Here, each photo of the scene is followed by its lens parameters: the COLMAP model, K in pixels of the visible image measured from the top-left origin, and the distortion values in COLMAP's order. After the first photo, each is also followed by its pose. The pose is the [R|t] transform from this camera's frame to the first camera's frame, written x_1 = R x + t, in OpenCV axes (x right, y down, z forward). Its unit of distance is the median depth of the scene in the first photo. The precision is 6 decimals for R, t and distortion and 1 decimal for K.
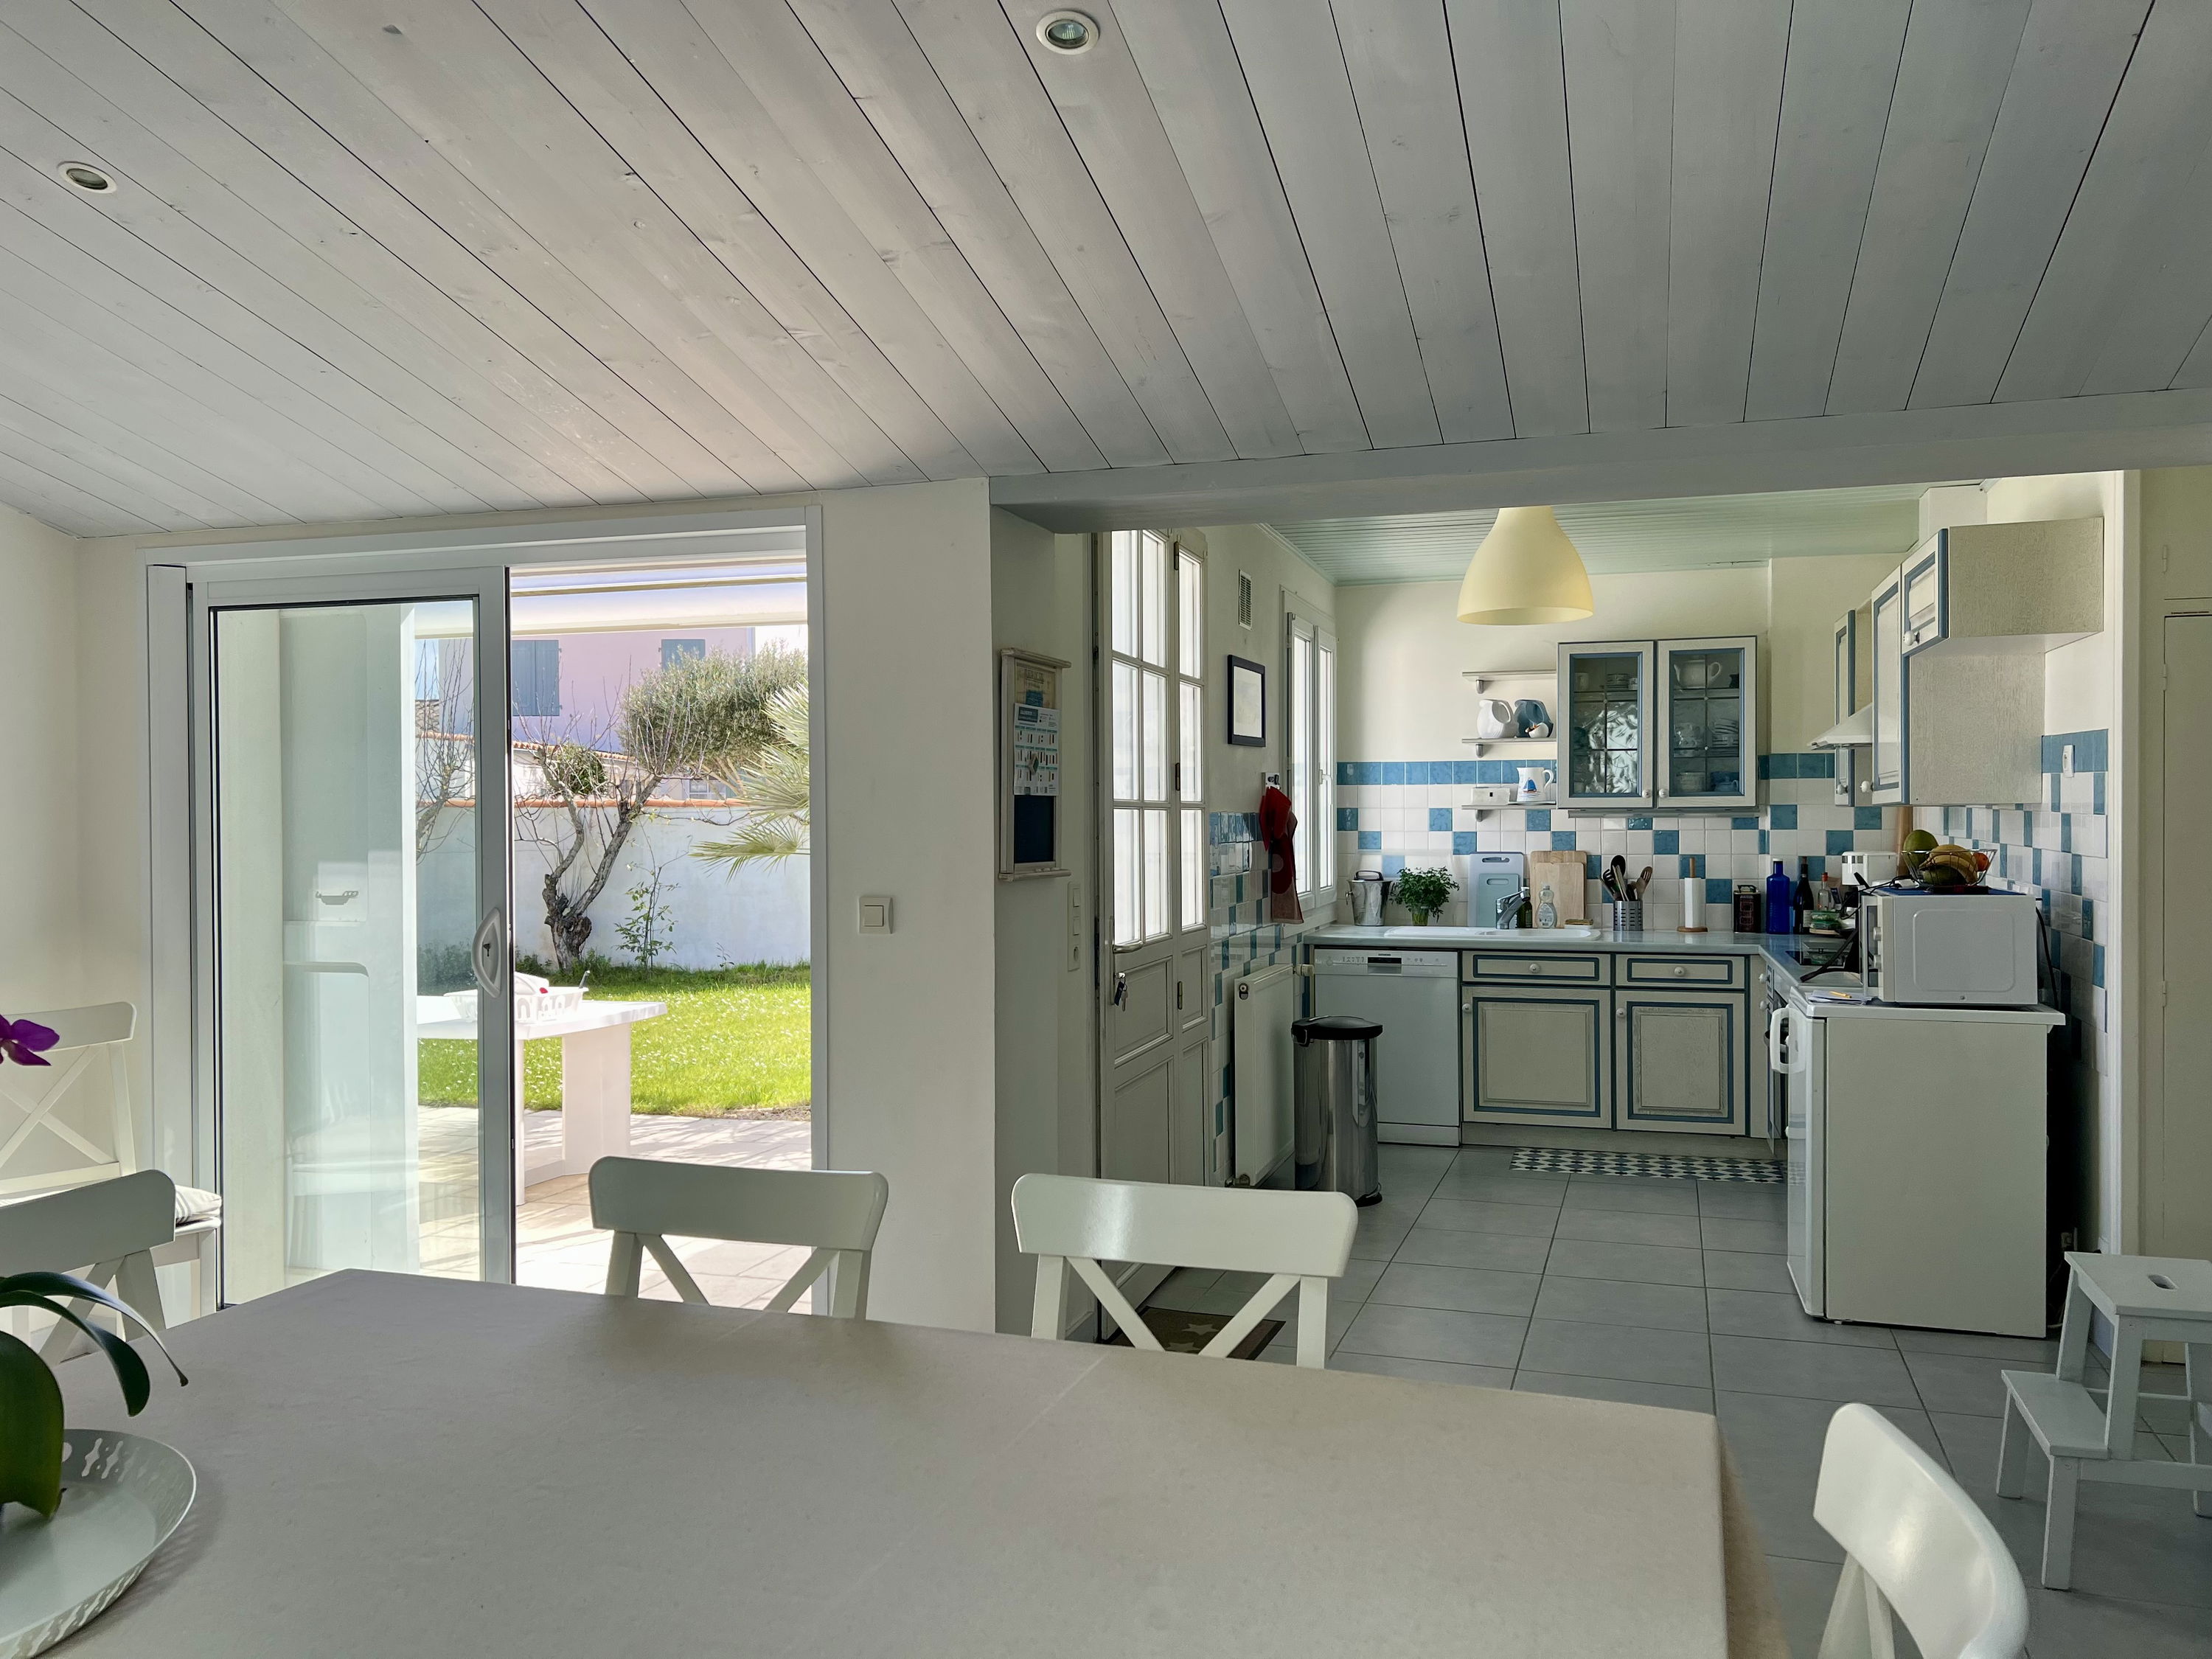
lens RADIAL K [[1661.4, 0, 1101.2], [0, 1661.4, 831.7], [0, 0, 1]] dist [0.064039, -0.020064]
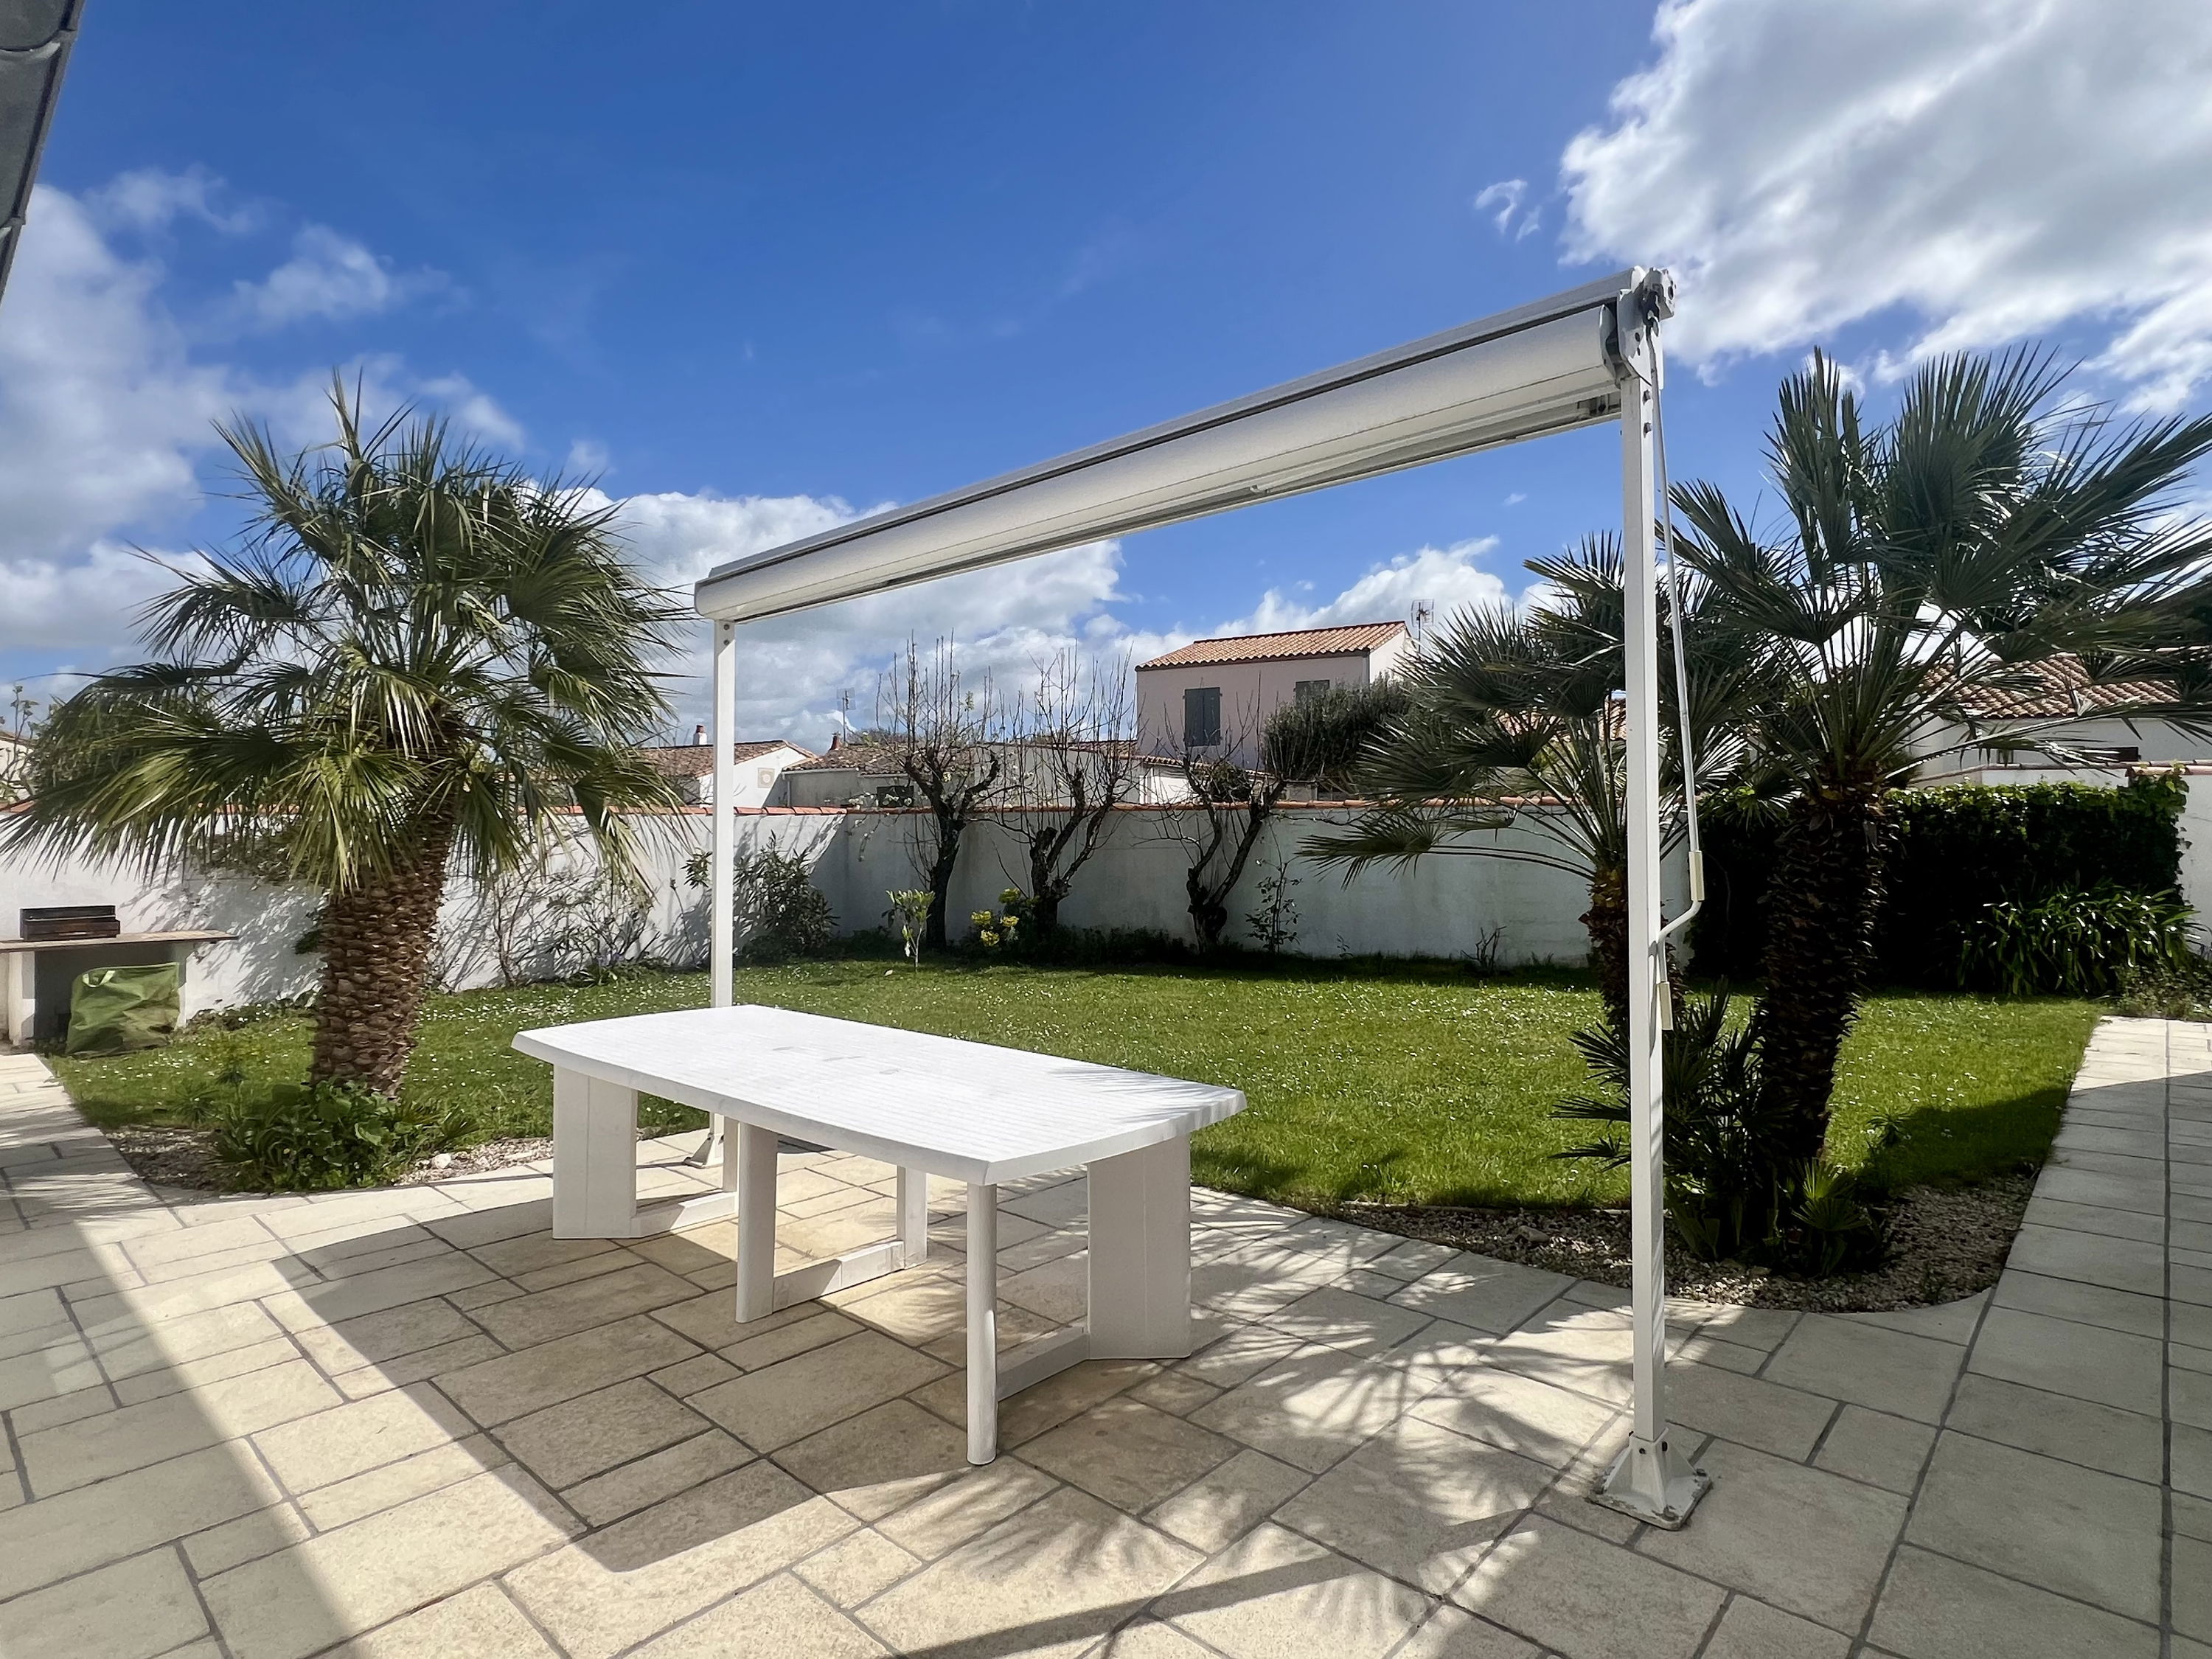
lens RADIAL K [[1162.7, 0, 1096.1], [0, 1162.7, 828.6], [0, 0, 1]] dist [0.002758, 0.000034]
pose [[0.906955, -0.002079, -0.421221, -0.078151], [-0.000070, 0.999987, -0.005085, 0.003268], [0.421227, 0.004642, 0.906944, 0.358801]]
